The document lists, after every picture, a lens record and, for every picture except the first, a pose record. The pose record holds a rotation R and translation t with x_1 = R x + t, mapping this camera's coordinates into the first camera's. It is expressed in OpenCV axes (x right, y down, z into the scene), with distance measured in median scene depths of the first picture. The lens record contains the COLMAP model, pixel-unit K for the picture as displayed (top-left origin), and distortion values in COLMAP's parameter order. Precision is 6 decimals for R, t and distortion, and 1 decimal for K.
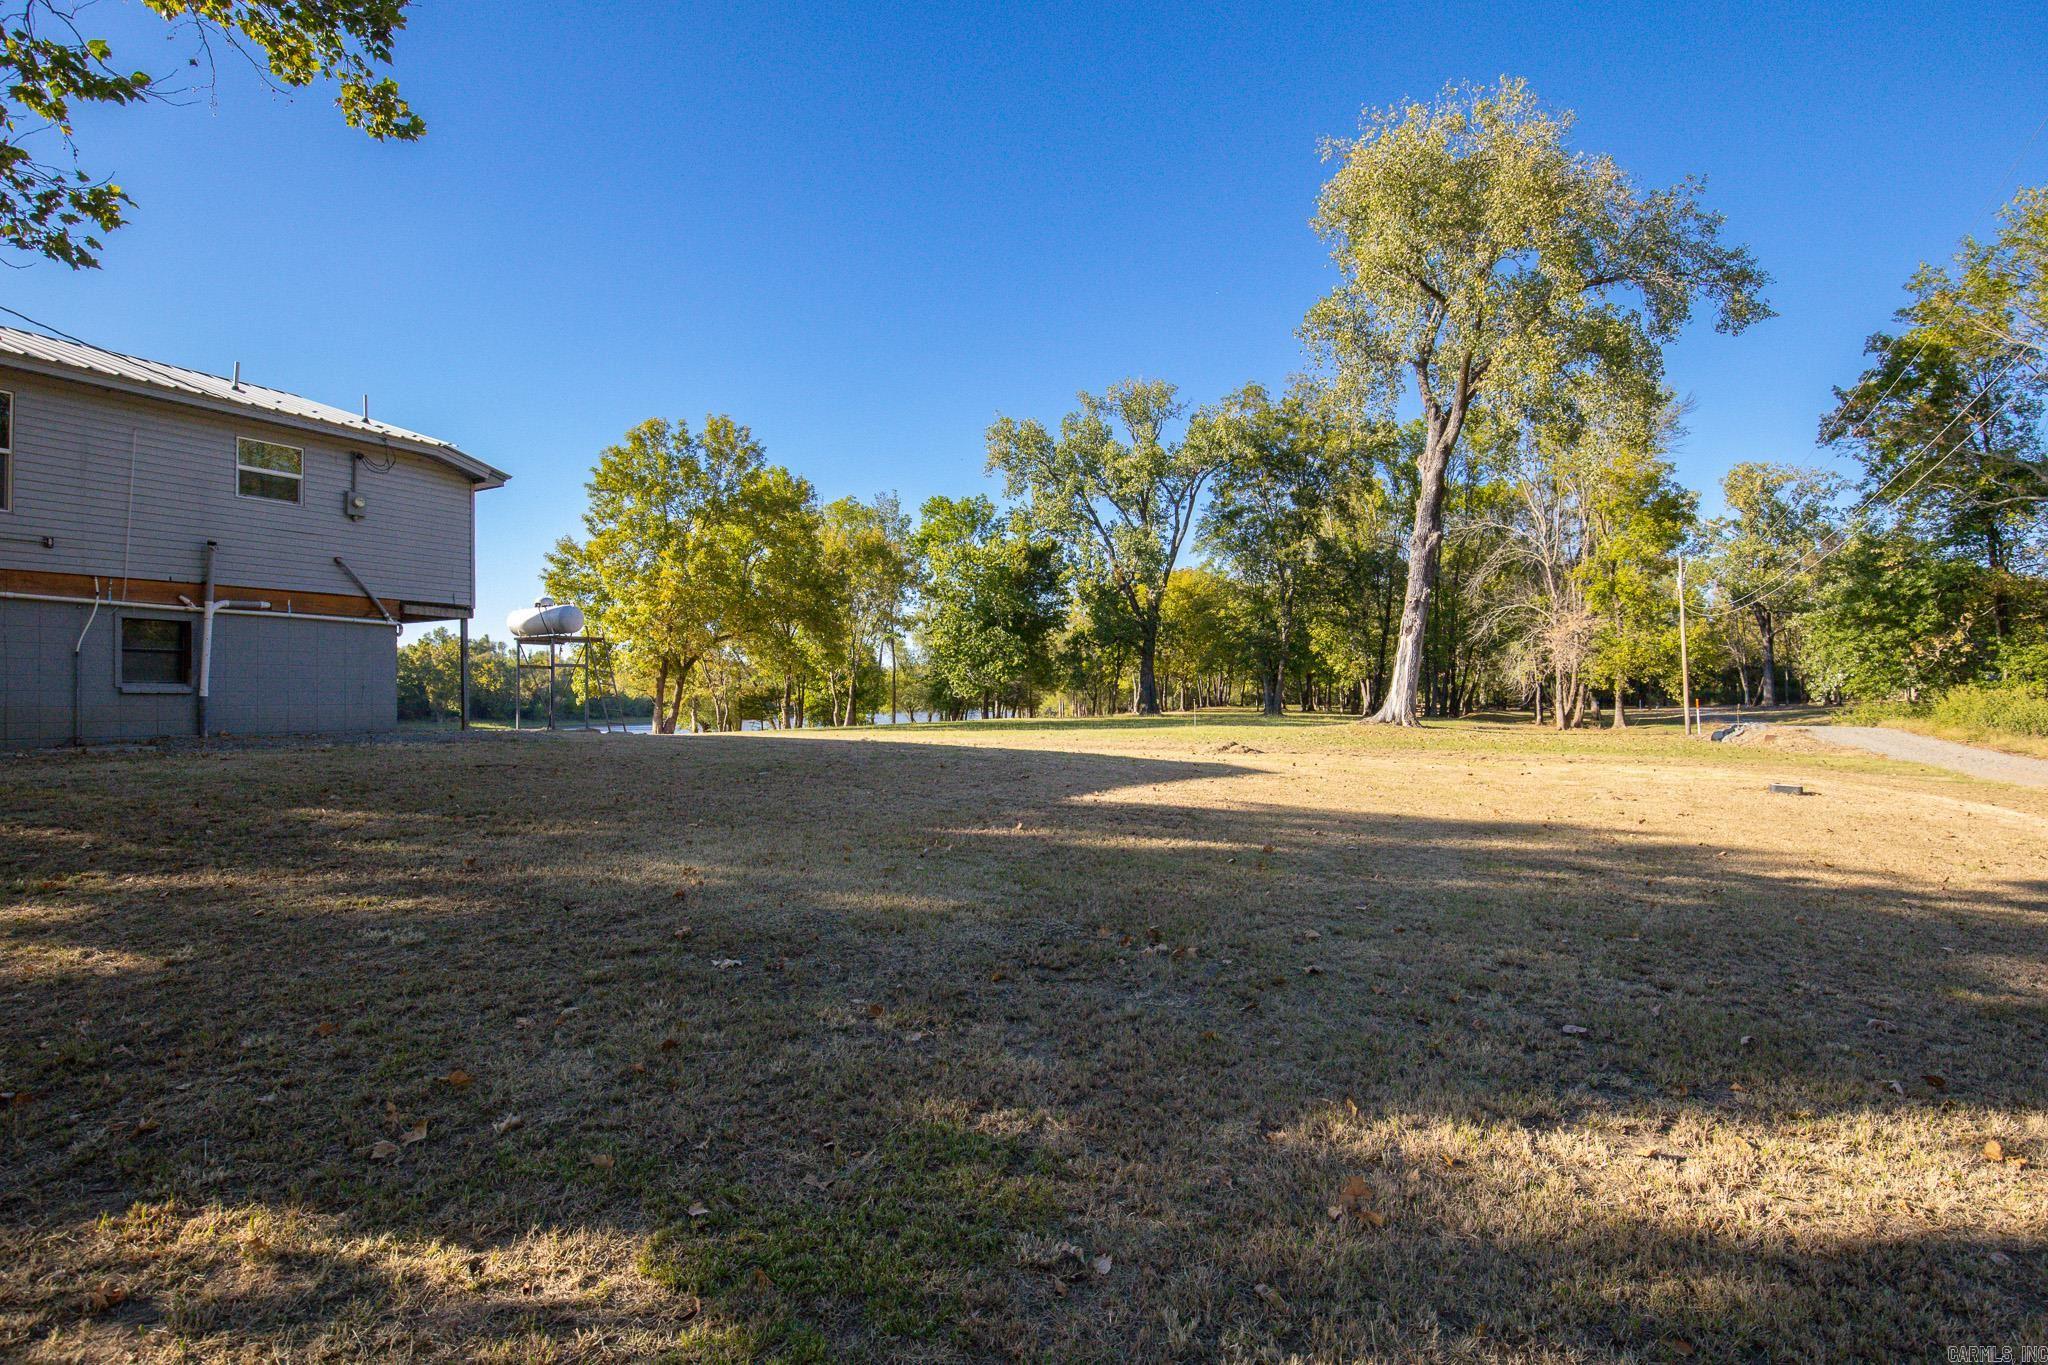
lens RADIAL K [[987.1, 0, 1010.5], [0, 987.1, 701.8], [0, 0, 1]] dist [-0.023220, 0.000103]
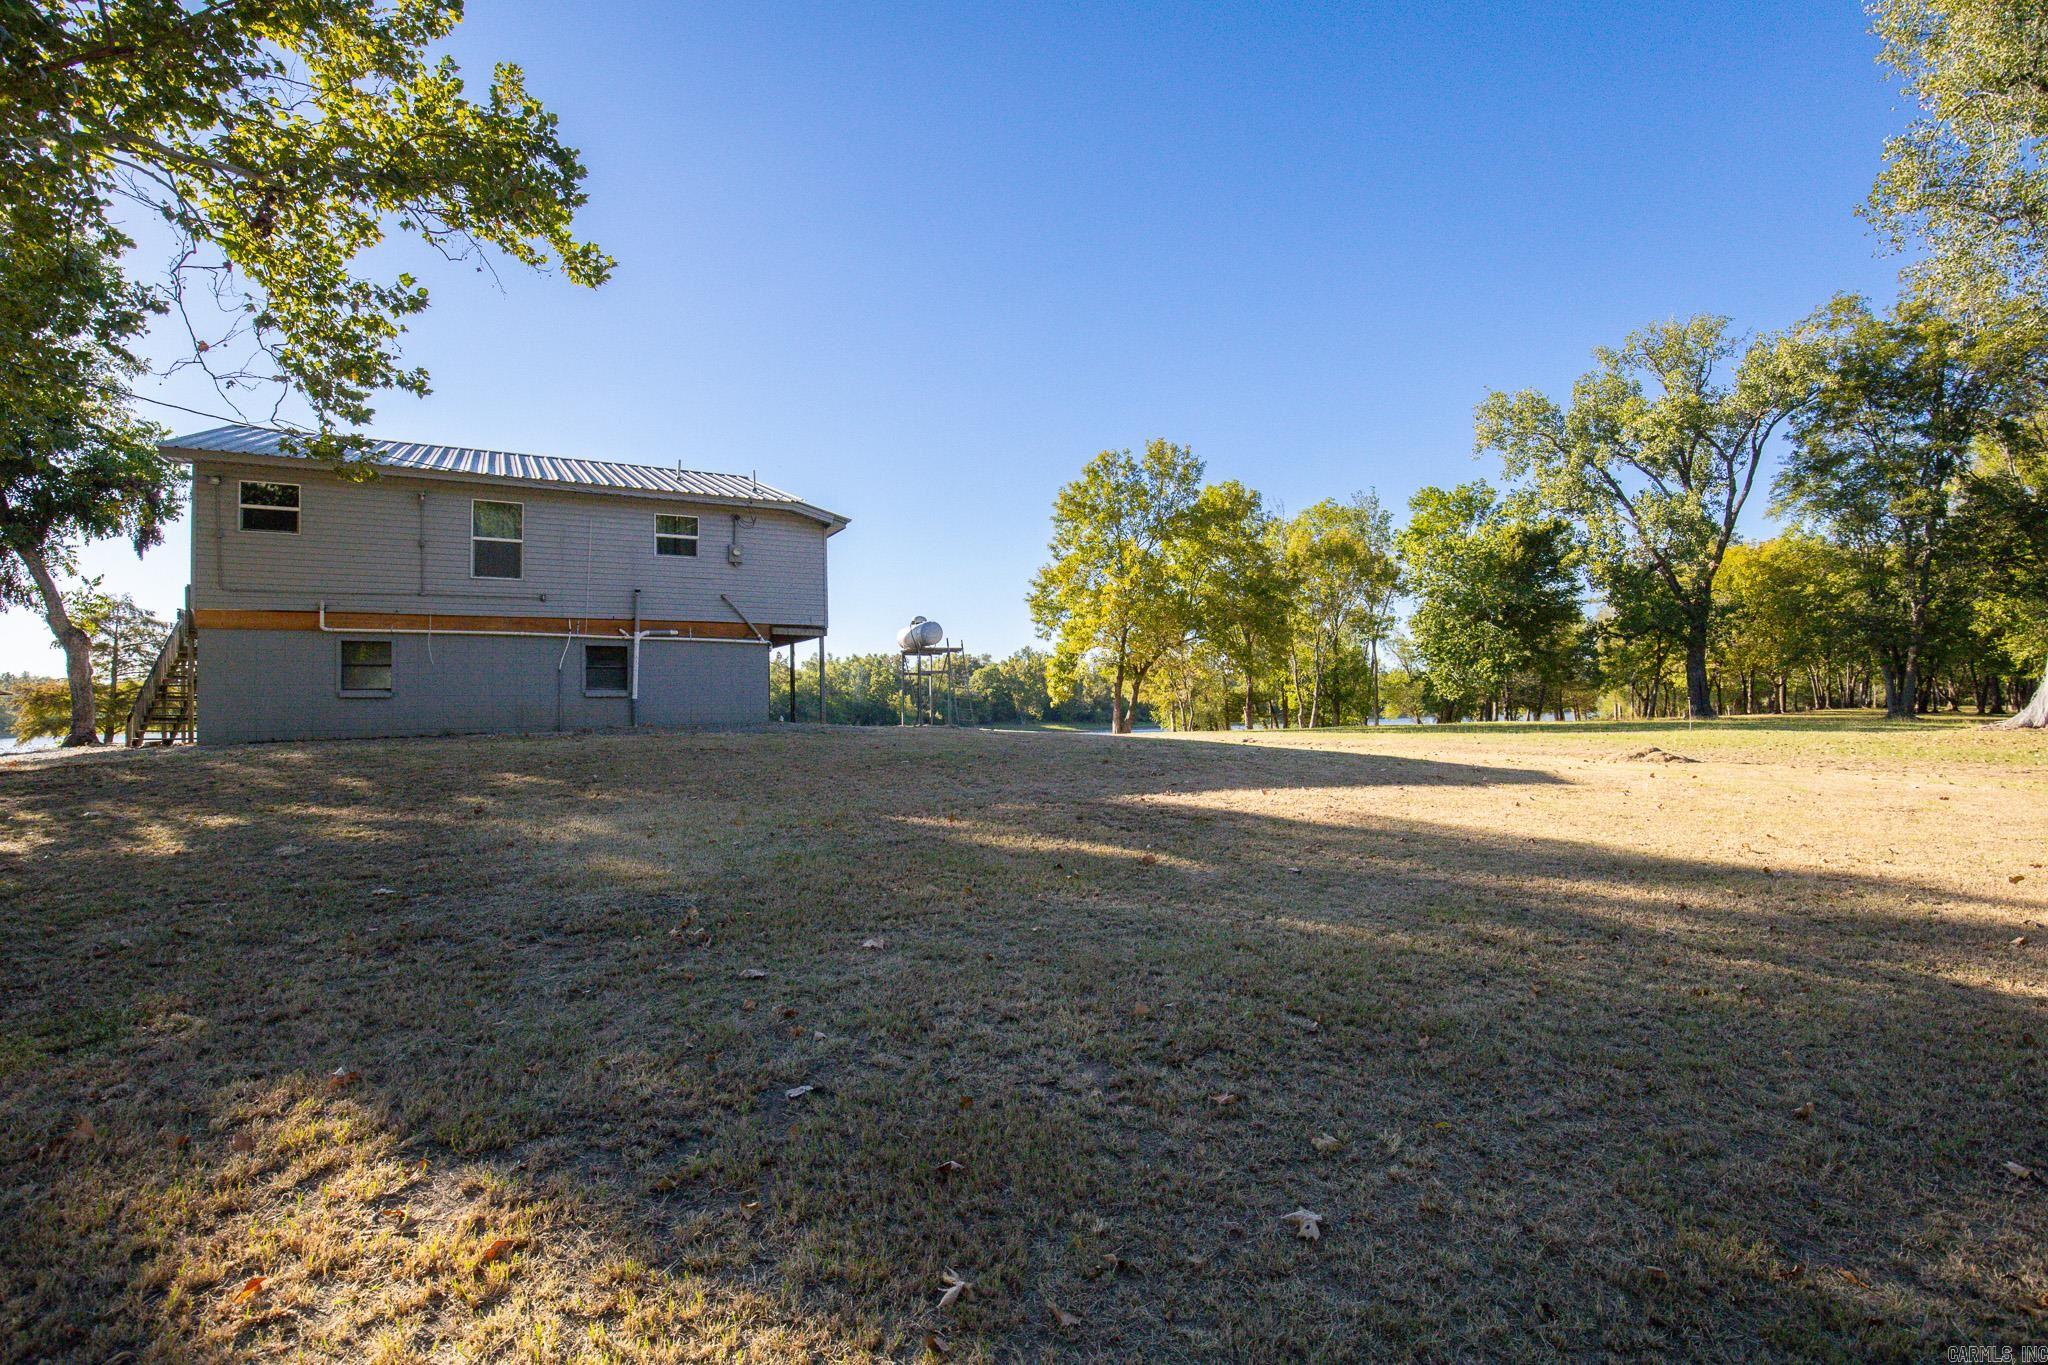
lens RADIAL K [[938.1, 0, 1022.5], [0, 938.1, 693.7], [0, 0, 1]] dist [-0.022859, 0.000112]
pose [[0.837979, -0.012335, -0.545562, 0.095065], [0.004513, 0.999867, -0.015674, 0.002702], [0.545683, 0.010672, 0.837924, 0.039143]]
